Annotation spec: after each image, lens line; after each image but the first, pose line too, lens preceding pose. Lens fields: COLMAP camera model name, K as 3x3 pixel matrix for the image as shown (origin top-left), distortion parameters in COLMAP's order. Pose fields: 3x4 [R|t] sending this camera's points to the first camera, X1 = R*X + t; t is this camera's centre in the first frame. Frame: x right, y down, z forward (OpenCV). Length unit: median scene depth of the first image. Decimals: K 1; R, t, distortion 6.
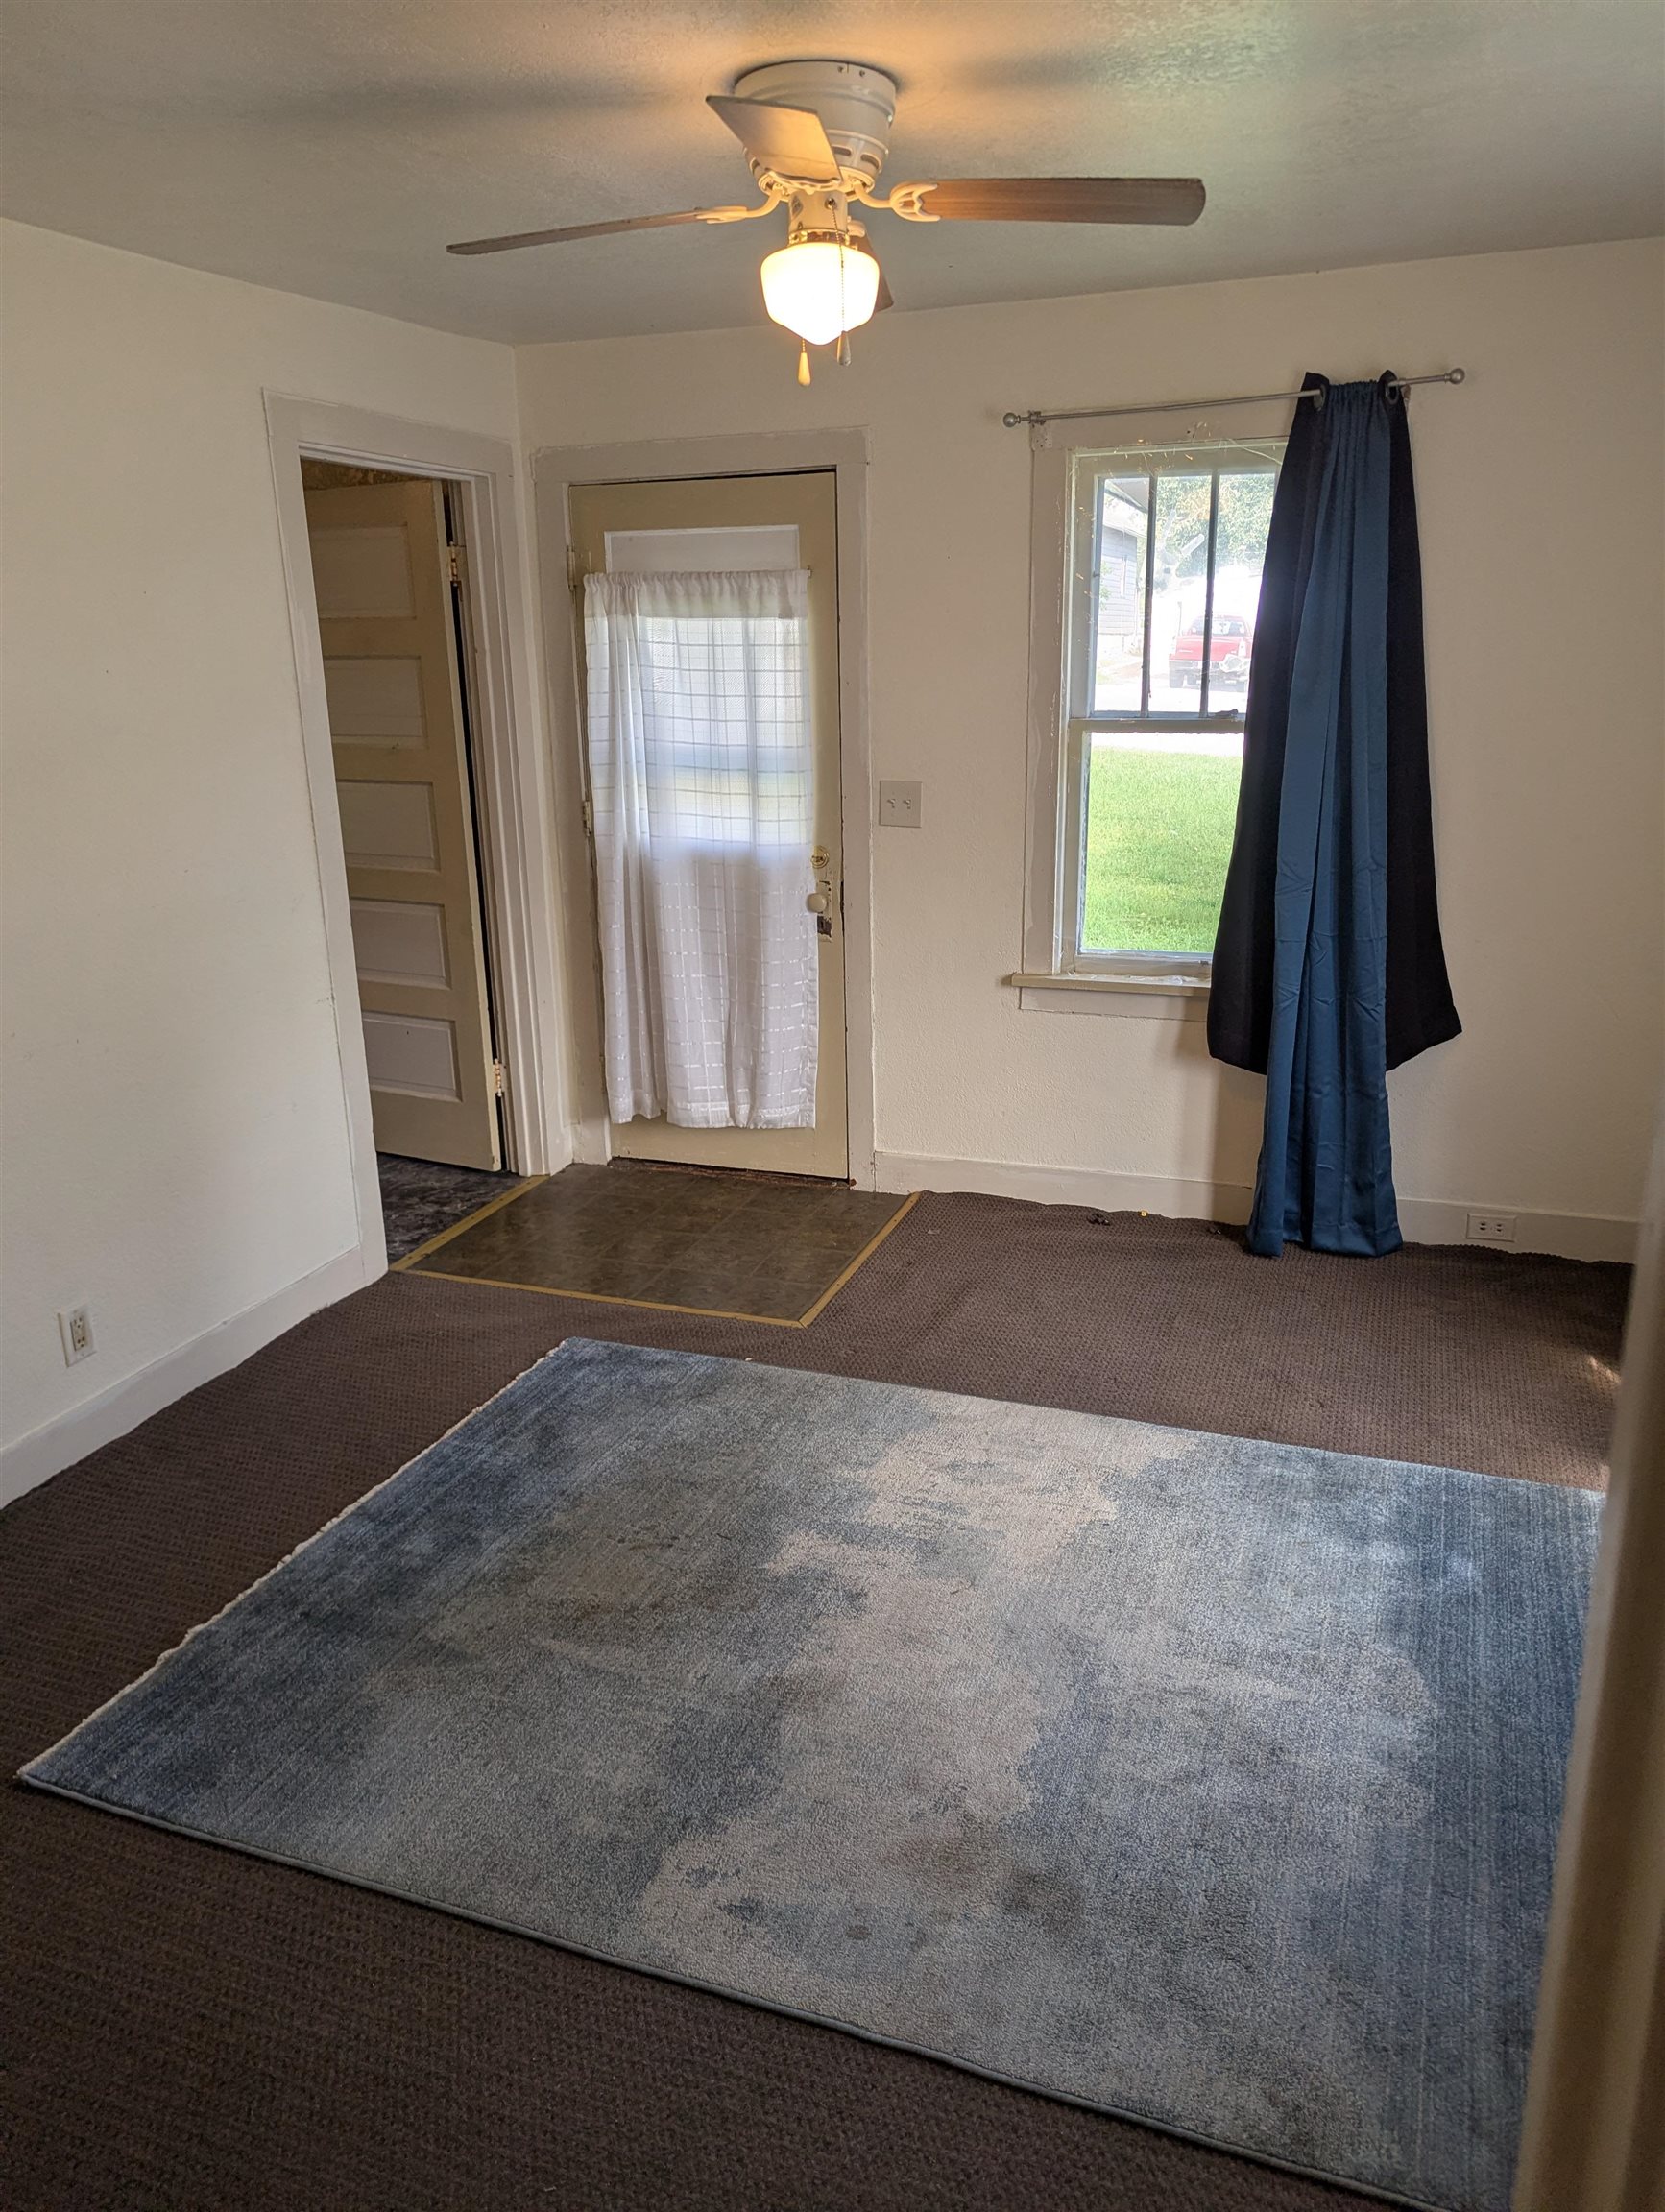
lens RADIAL K [[1570.5, 0, 864.4], [0, 1570.5, 1112.6], [0, 0, 1]] dist [0.033610, -0.020152]
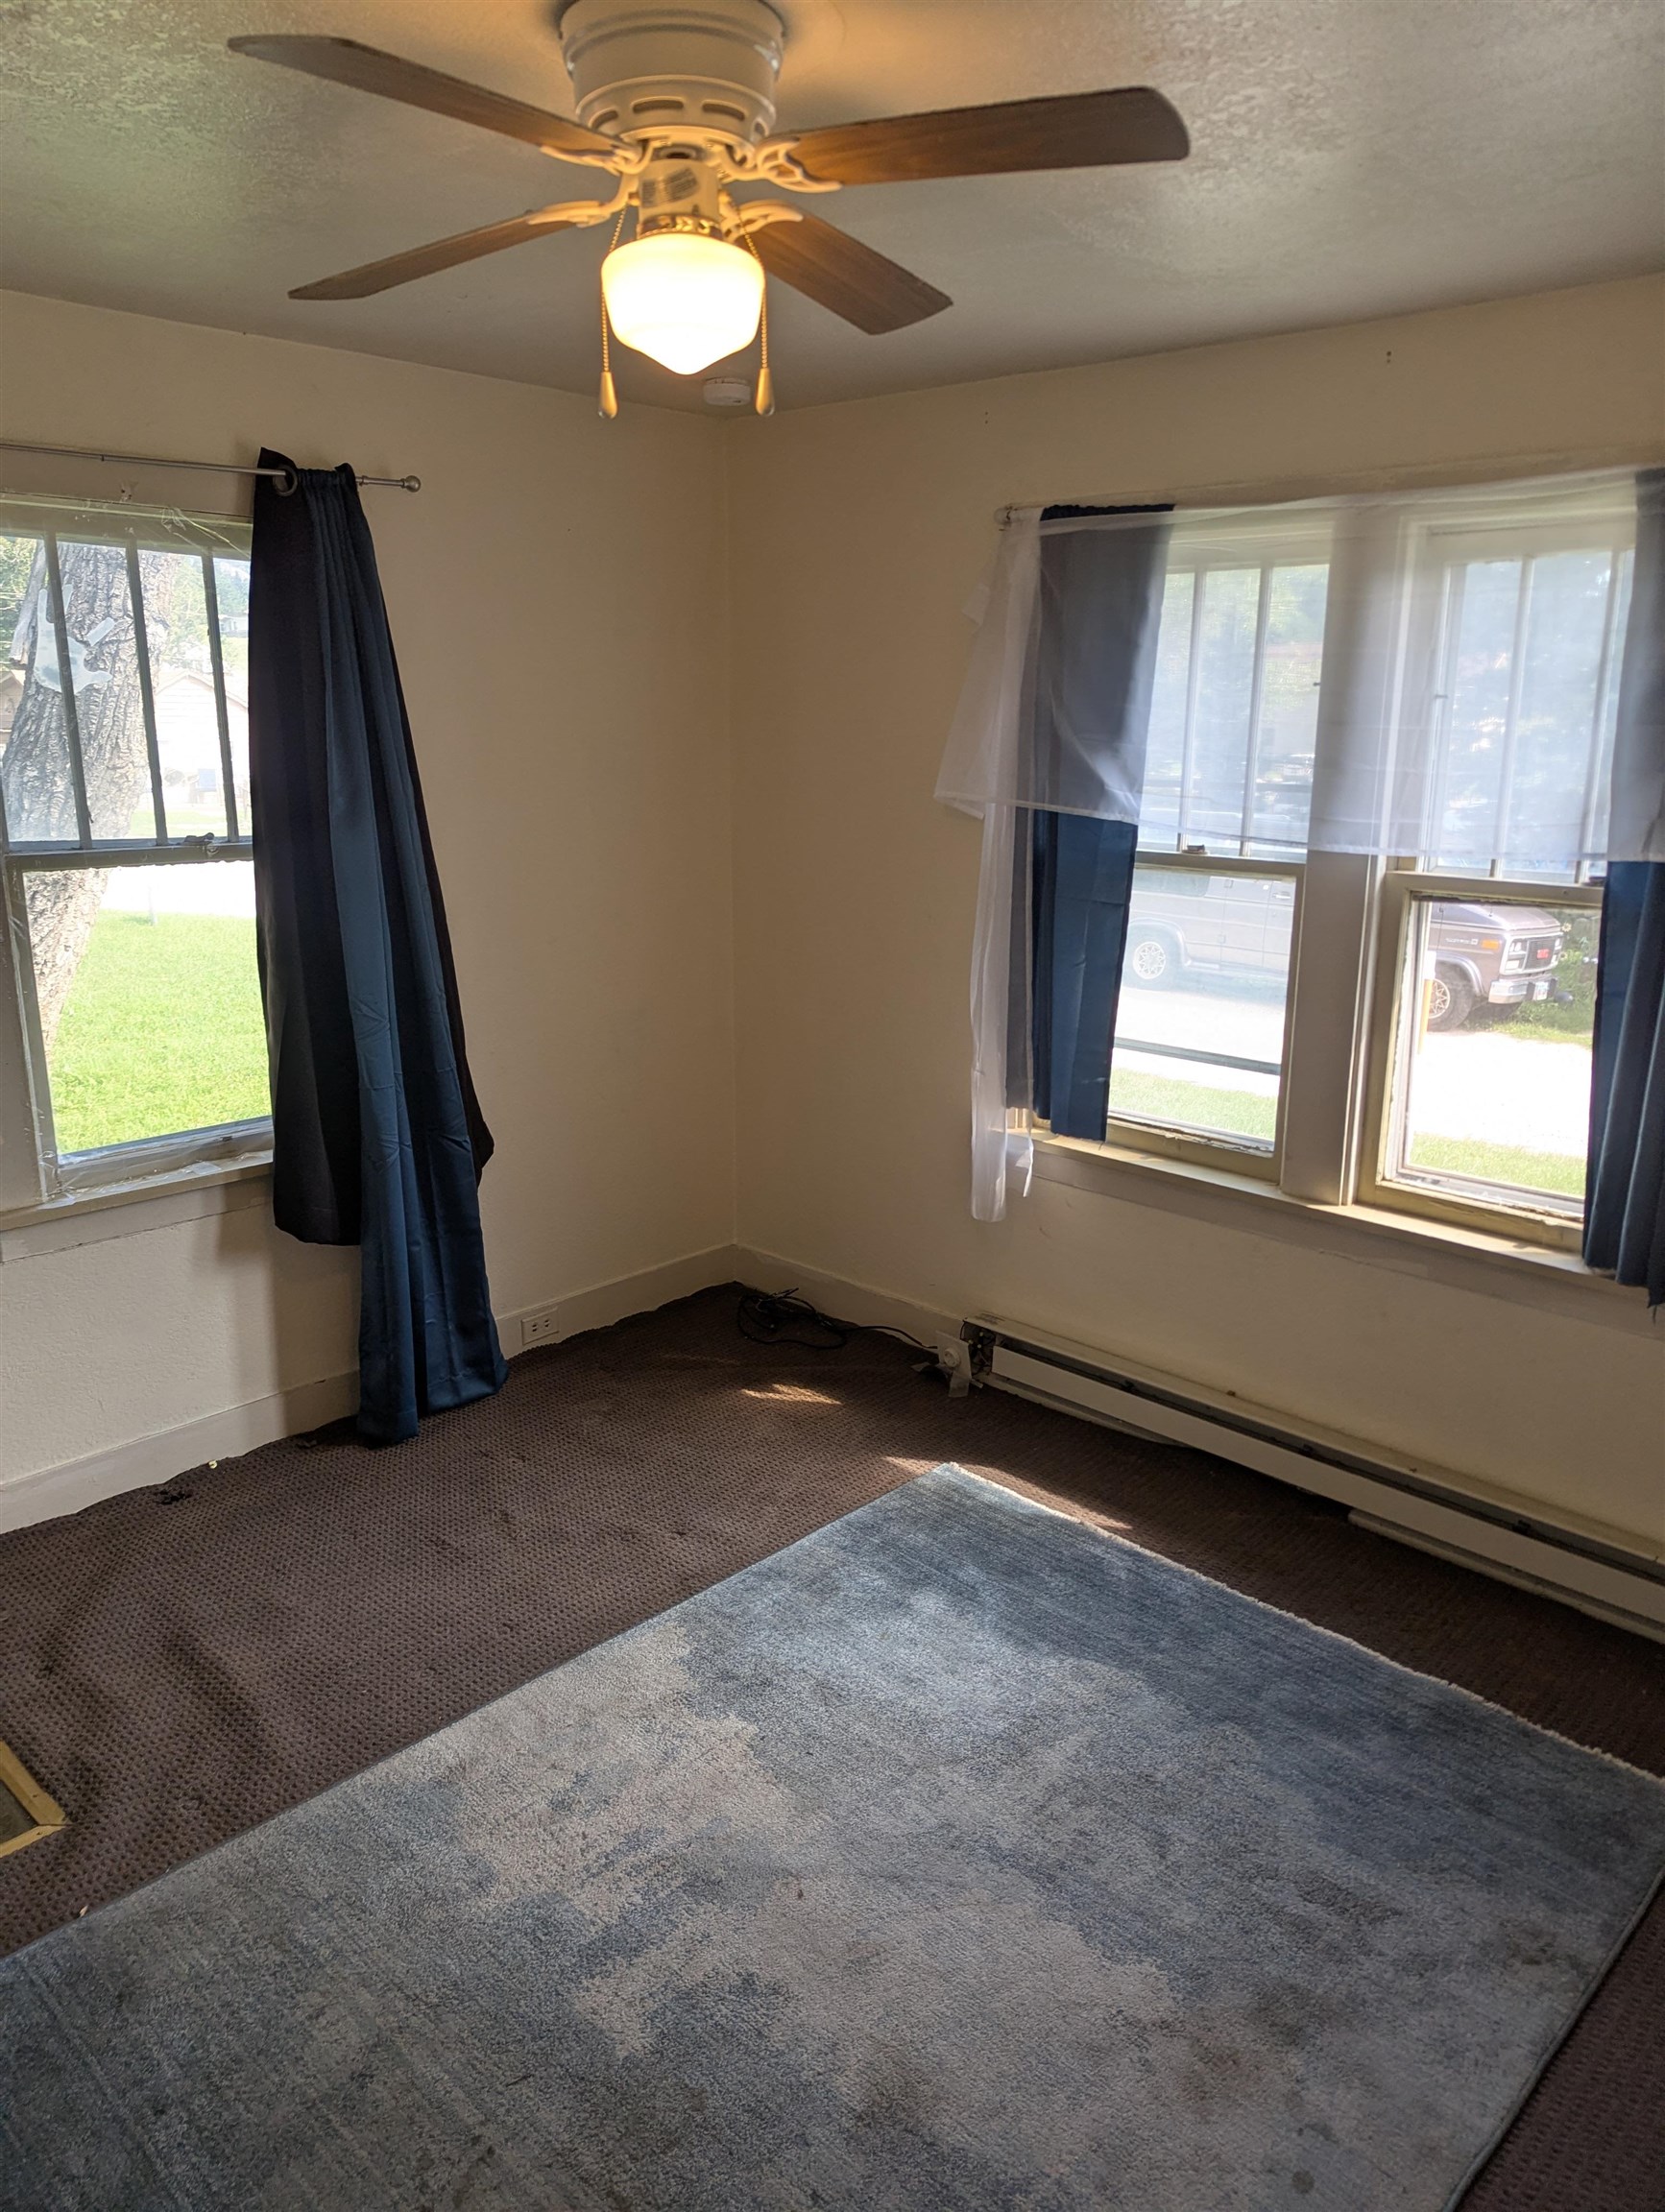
lens RADIAL K [[1570.5, 0, 864.4], [0, 1570.5, 1112.6], [0, 0, 1]] dist [0.033610, -0.020152]
pose [[0.391615, -0.208173, 0.896271, -0.452993], [0.260731, 0.959252, 0.108878, -0.130588], [-0.882416, 0.191047, 0.429935, 0.416372]]
